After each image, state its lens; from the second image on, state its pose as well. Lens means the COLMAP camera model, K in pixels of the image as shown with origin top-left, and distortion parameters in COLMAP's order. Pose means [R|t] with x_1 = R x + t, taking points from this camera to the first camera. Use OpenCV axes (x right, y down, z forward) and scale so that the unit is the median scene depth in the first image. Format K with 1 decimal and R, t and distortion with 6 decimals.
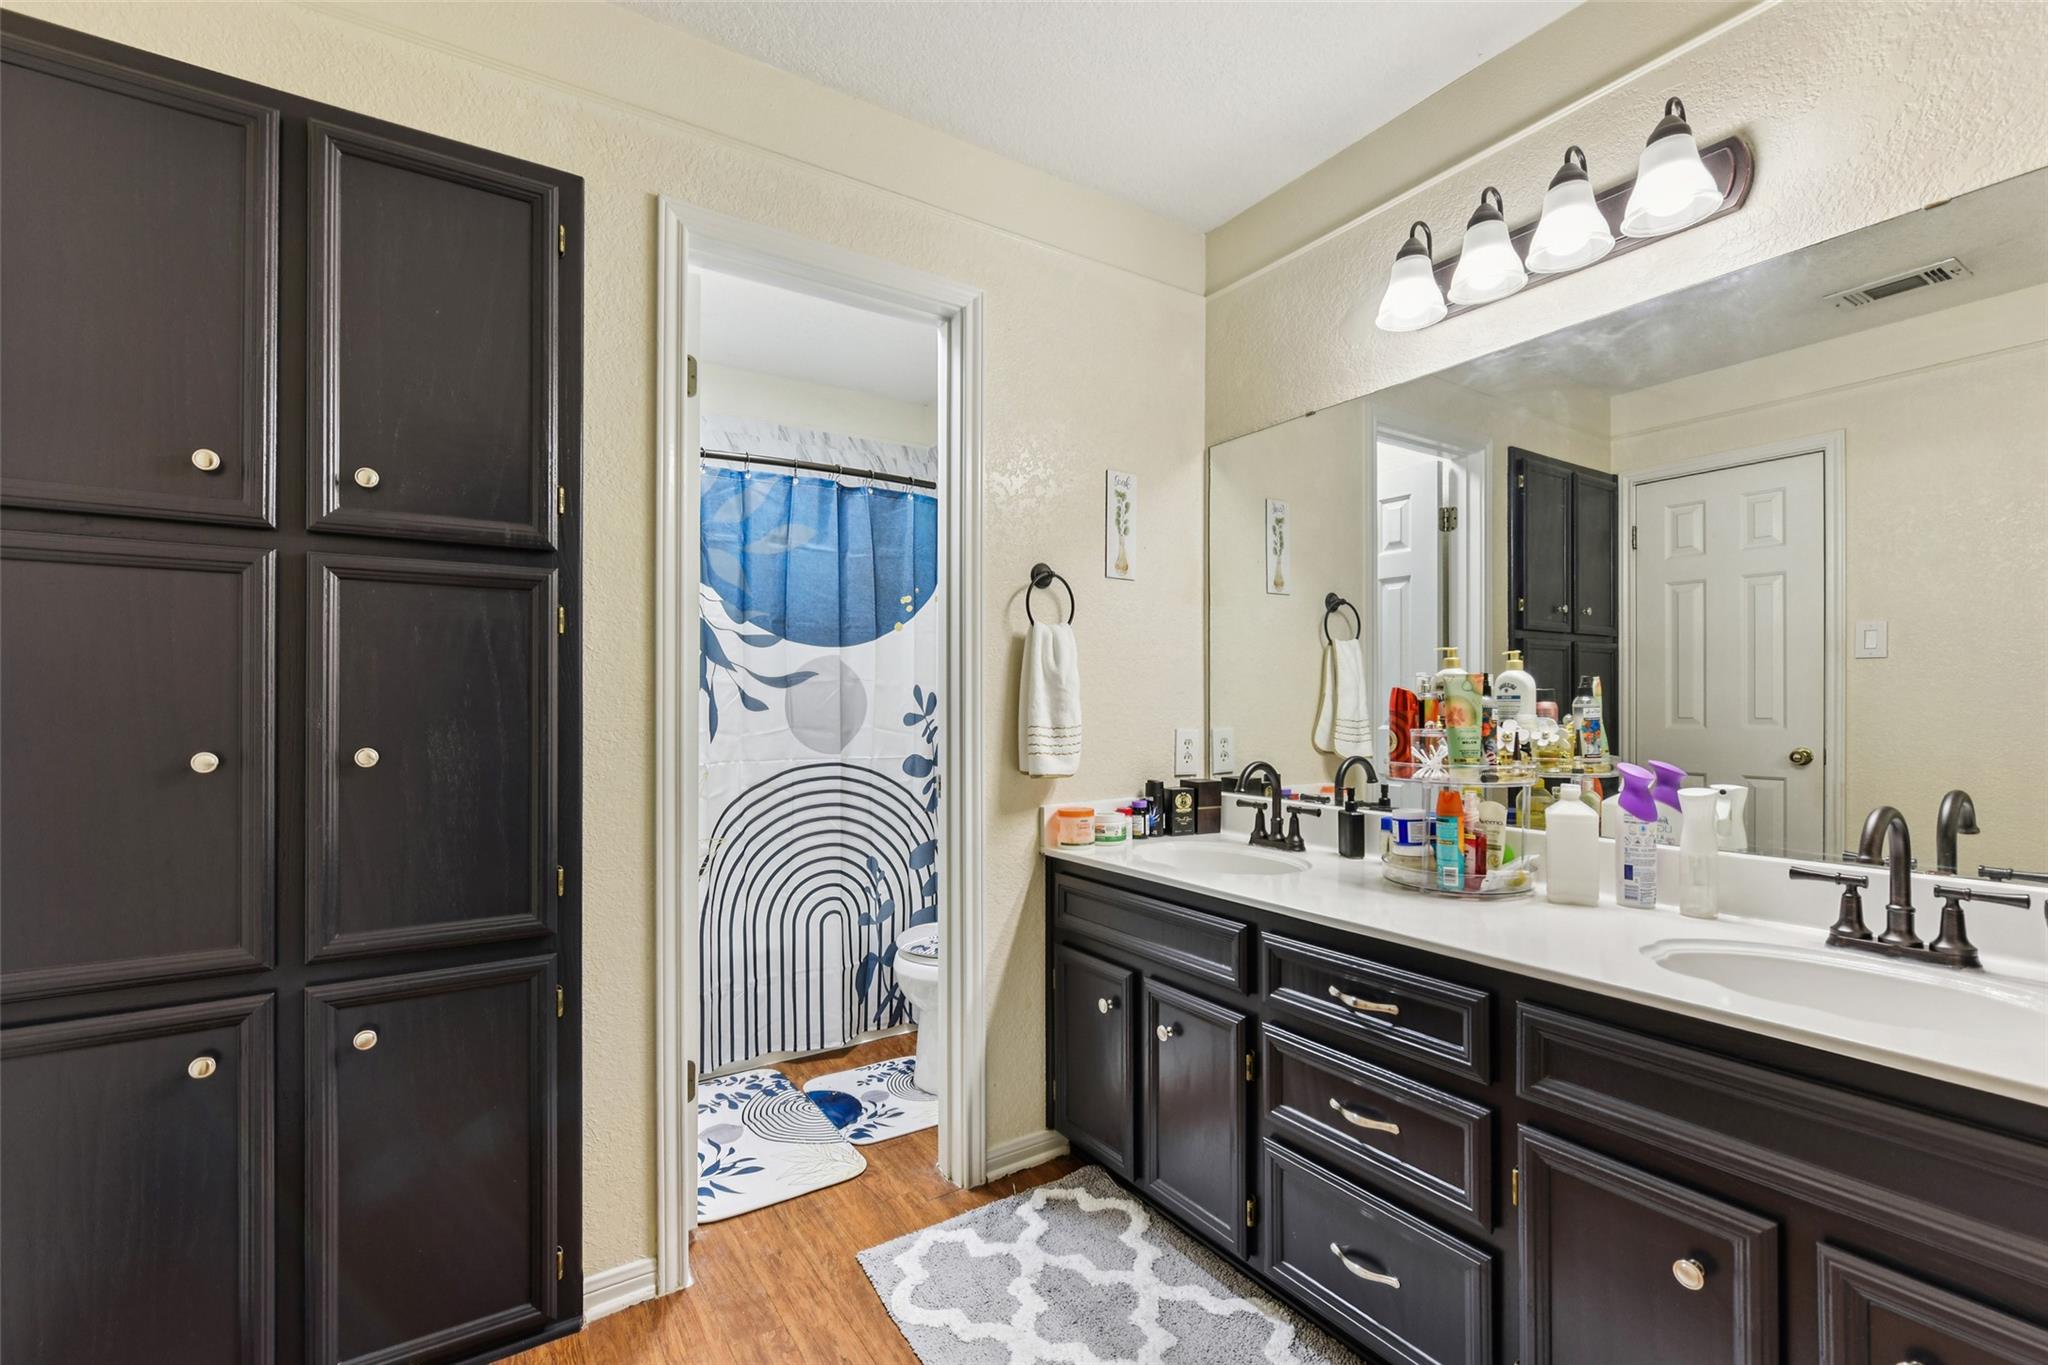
lens RADIAL K [[858.2, 0, 959.3], [0, 858.2, 716.1], [0, 0, 1]] dist [0.013402, -0.000493]
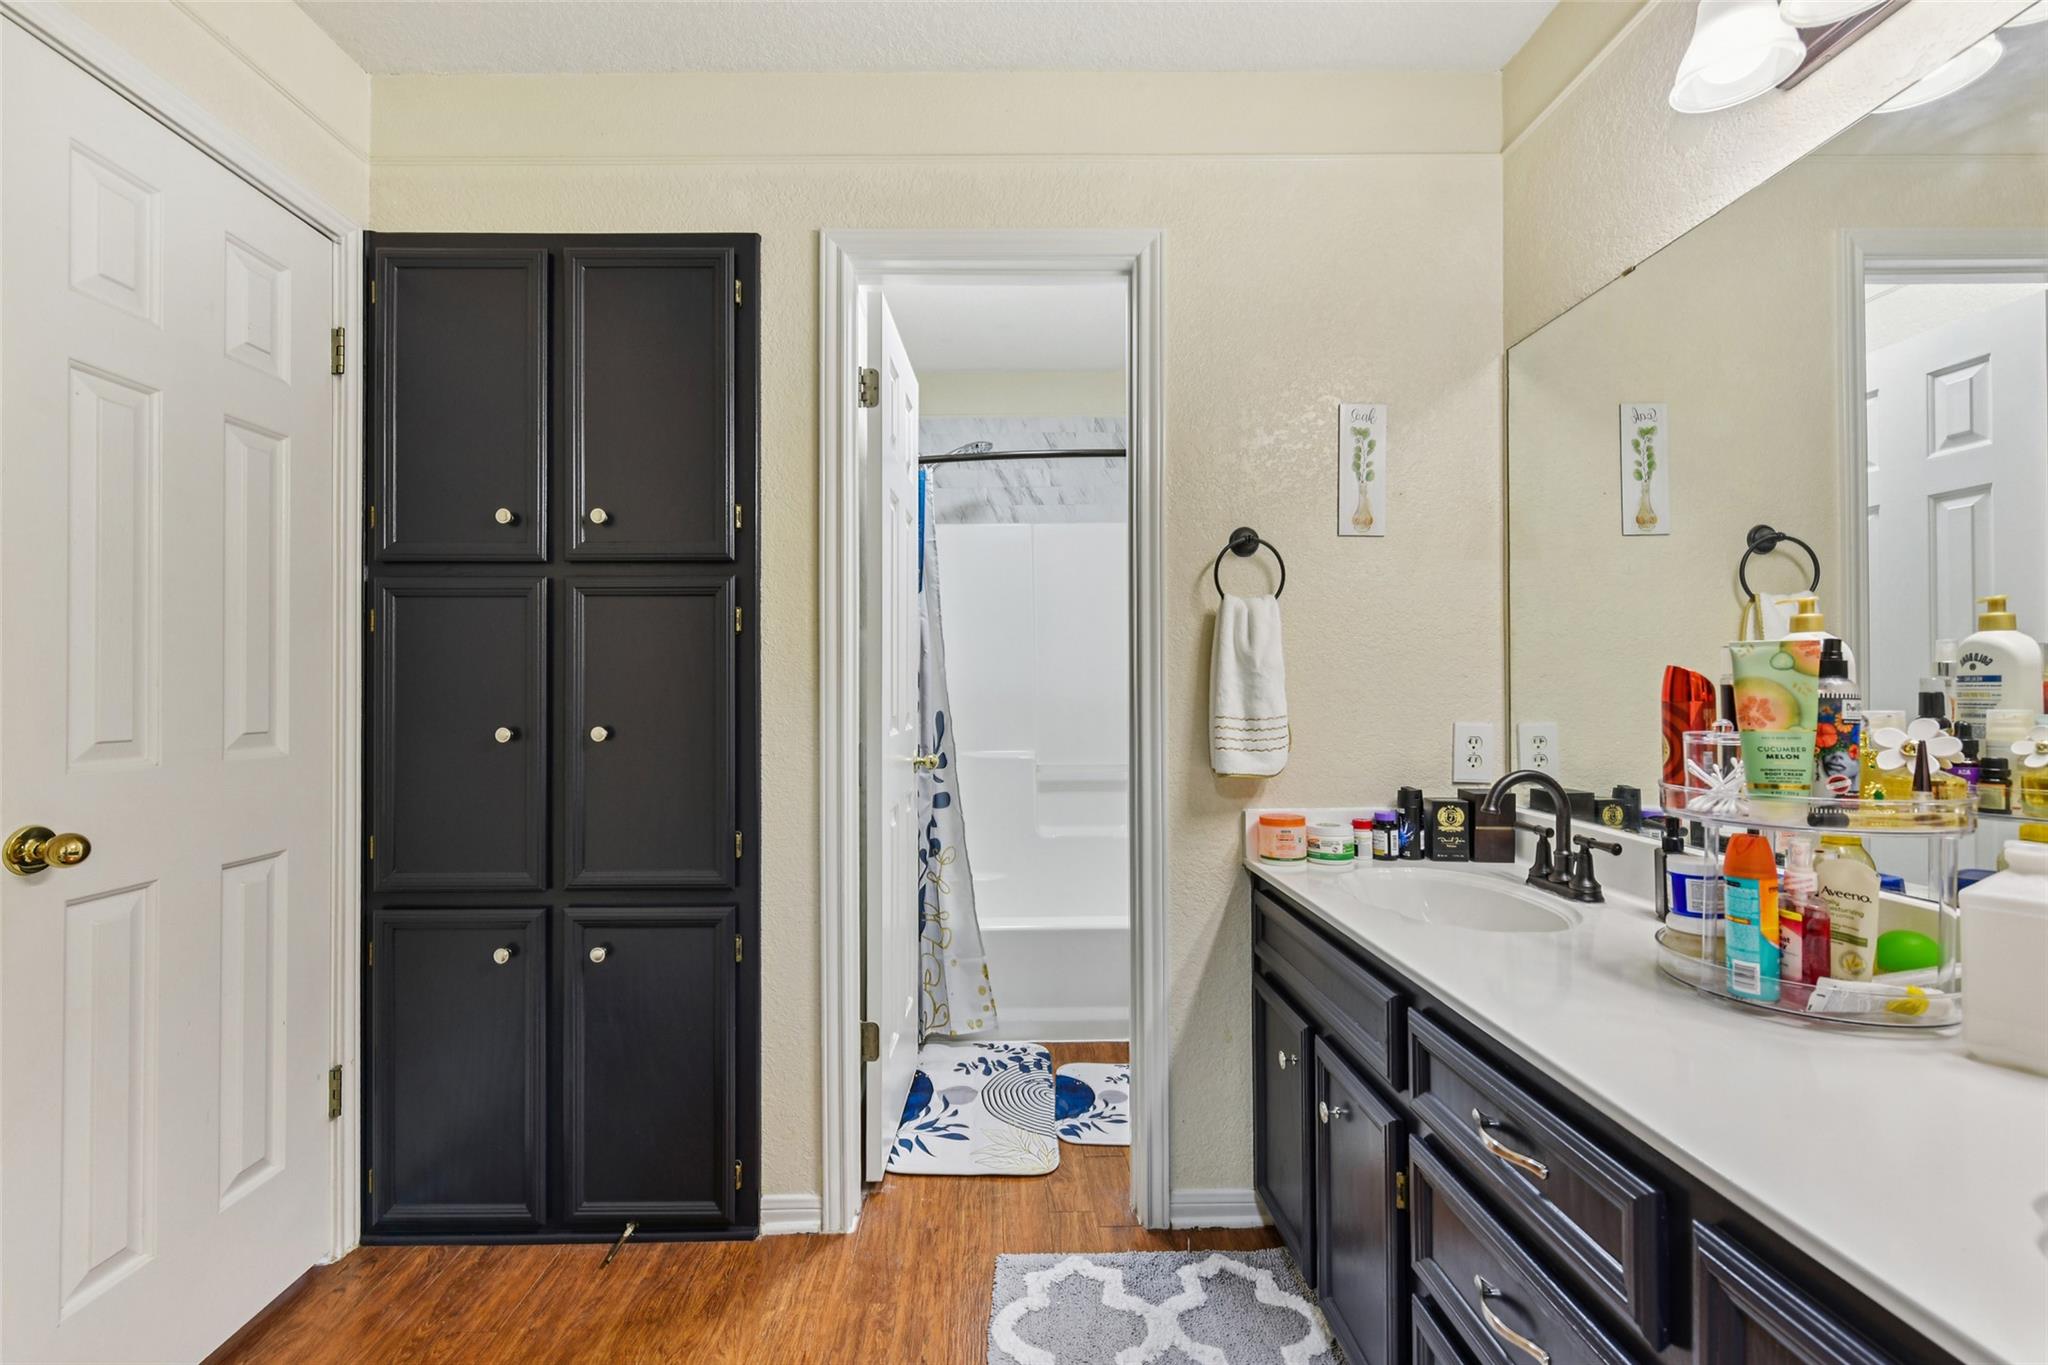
lens RADIAL K [[814.6, 0, 1014.5], [0, 814.6, 696.7], [0, 0, 1]] dist [0.009569, -0.000224]
pose [[0.863383, 0.002130, -0.504544, 0.326313], [-0.004353, 0.999985, -0.003228, -0.004951], [0.504530, 0.004984, 0.863380, 0.190243]]
